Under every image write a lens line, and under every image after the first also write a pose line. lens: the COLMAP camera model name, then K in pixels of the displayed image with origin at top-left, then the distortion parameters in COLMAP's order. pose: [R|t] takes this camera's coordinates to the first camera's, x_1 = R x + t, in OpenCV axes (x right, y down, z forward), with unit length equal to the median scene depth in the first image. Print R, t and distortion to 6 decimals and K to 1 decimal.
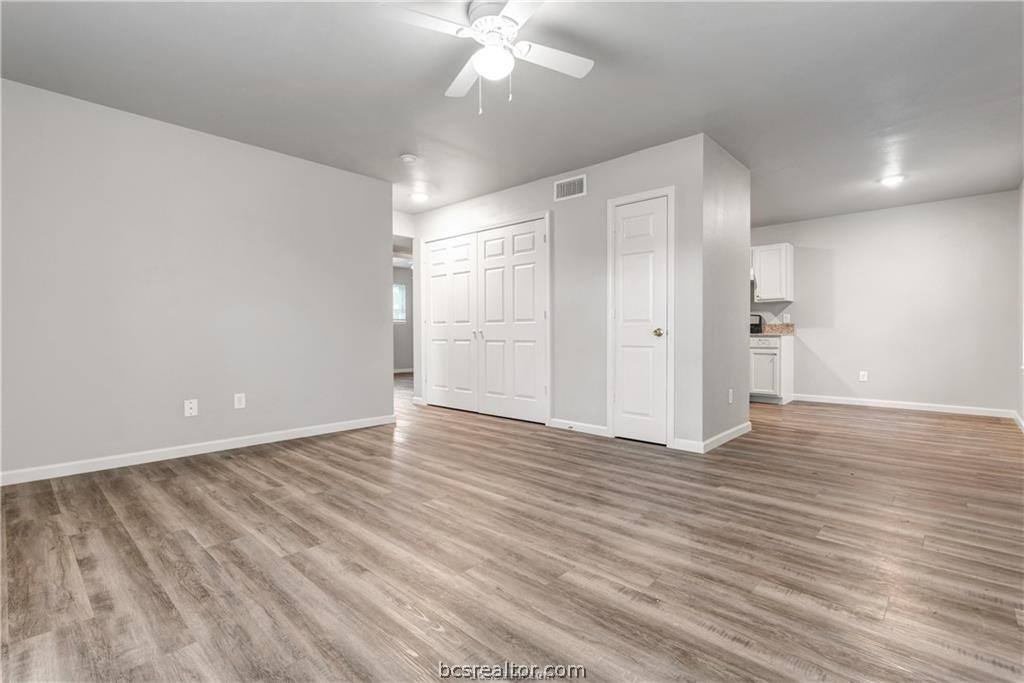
lens RADIAL K [[444.9, 0, 512.0], [0, 444.9, 341.5], [0, 0, 1]] dist [0.002503, 0.000091]
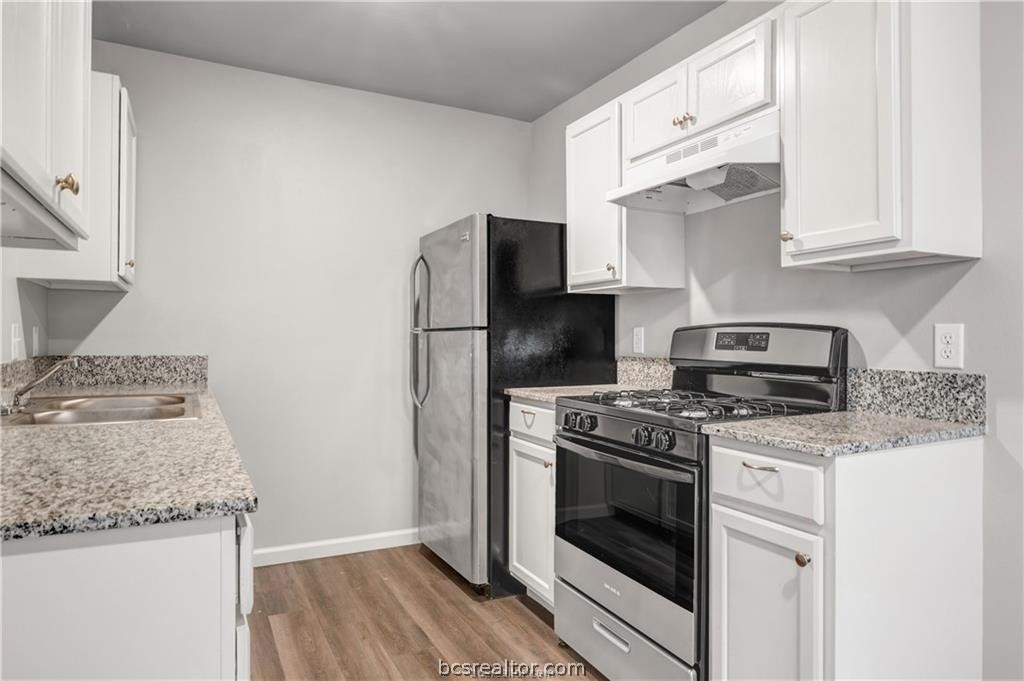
lens RADIAL K [[649.9, 0, 512.0], [0, 649.9, 340.5], [0, 0, 1]] dist [0.000496, 0.000859]
pose [[0.958369, 0.001528, -0.285530, 0.512646], [-0.007671, 0.999763, -0.020397, -0.046693], [0.285431, 0.021738, 0.958153, 0.669866]]
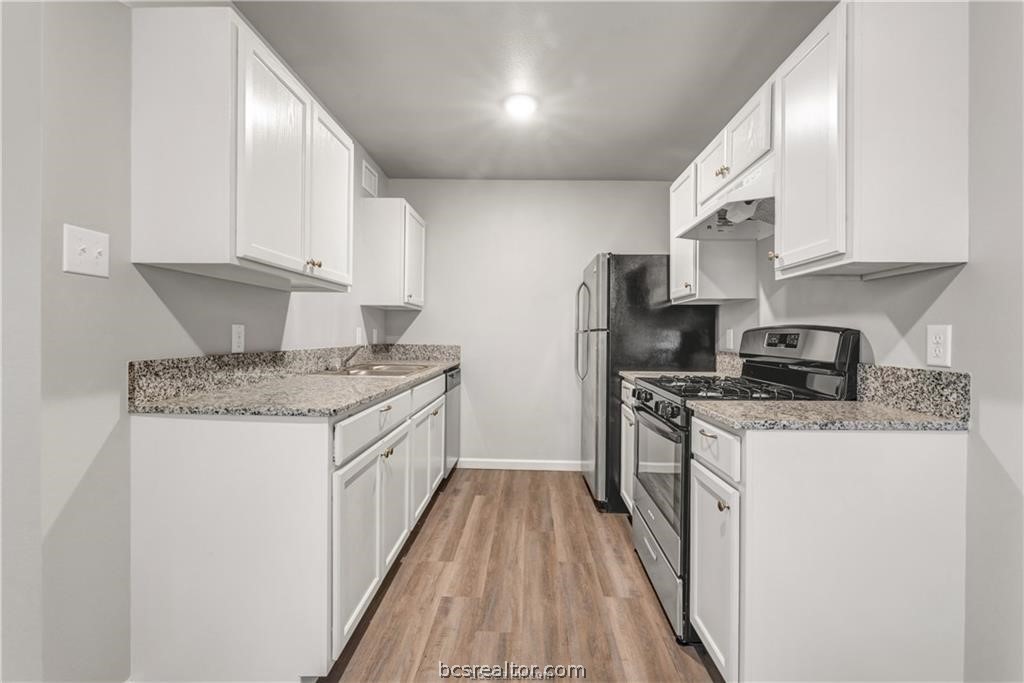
lens RADIAL K [[444.9, 0, 512.0], [0, 444.9, 341.5], [0, 0, 1]] dist [0.002503, 0.000091]
pose [[0.699015, 0.013961, -0.714971, 0.624467], [-0.025994, 0.999645, -0.005895, -0.047049], [0.714635, 0.022705, 0.699129, 0.706142]]
